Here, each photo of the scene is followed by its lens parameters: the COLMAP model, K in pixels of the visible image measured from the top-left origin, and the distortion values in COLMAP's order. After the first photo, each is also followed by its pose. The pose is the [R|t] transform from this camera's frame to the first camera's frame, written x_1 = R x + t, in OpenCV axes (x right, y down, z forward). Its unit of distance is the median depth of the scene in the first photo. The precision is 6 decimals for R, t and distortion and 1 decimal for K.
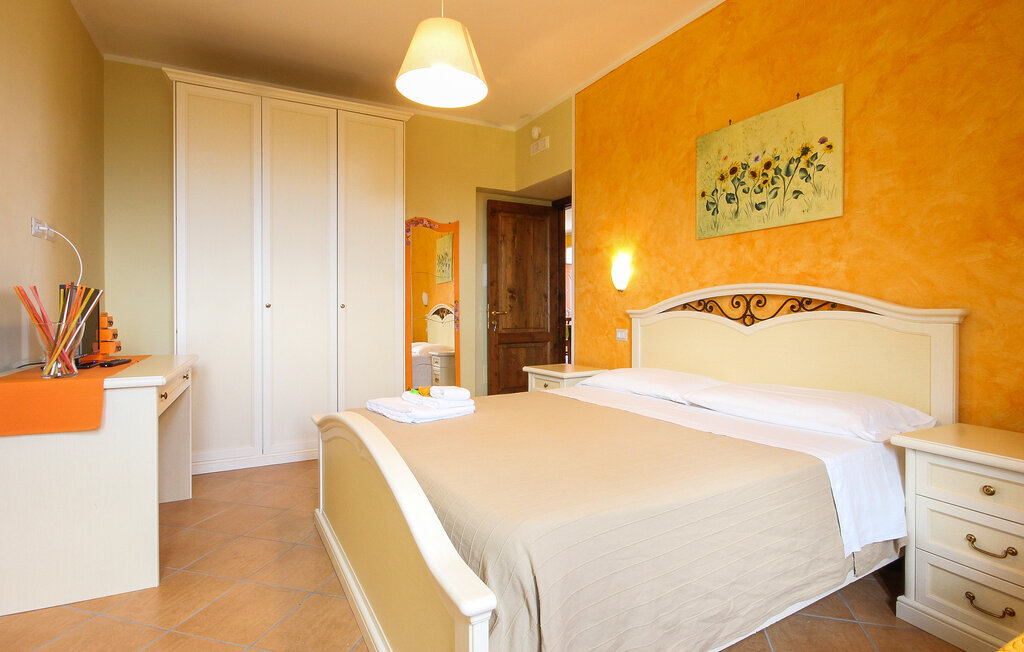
lens RADIAL K [[490.2, 0, 519.0], [0, 490.2, 310.8], [0, 0, 1]] dist [-0.002164, 0.000257]
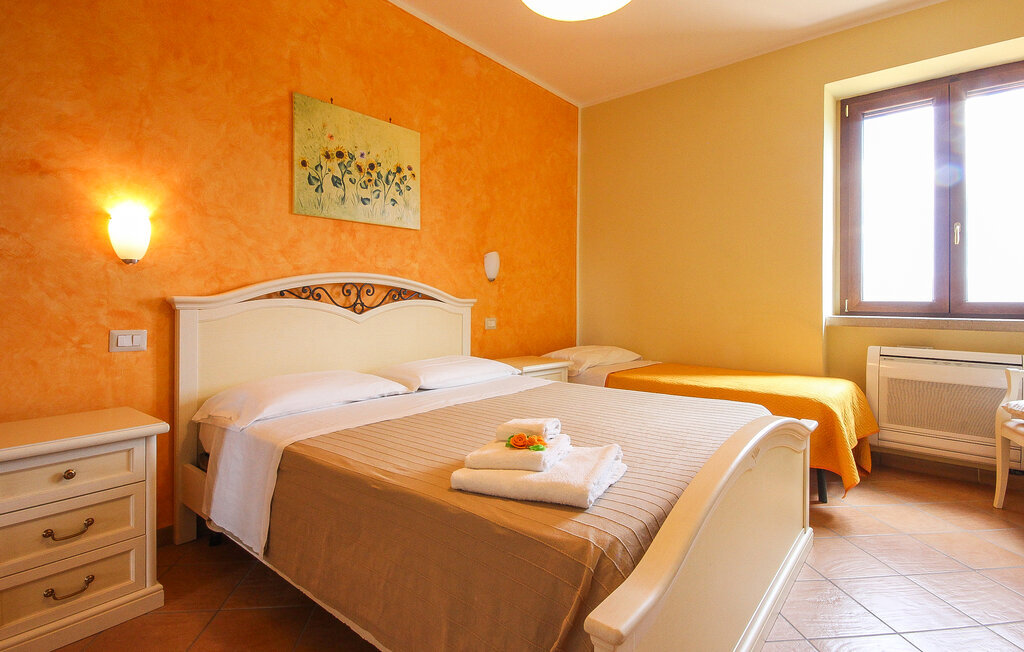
lens RADIAL K [[479.9, 0, 514.0], [0, 479.9, 296.6], [0, 0, 1]] dist [-0.002334, -0.000284]
pose [[-0.314991, 0.003380, 0.949089, -0.578950], [-0.008871, 0.999939, -0.006505, -0.001561], [-0.949053, -0.010469, -0.314942, 0.980732]]
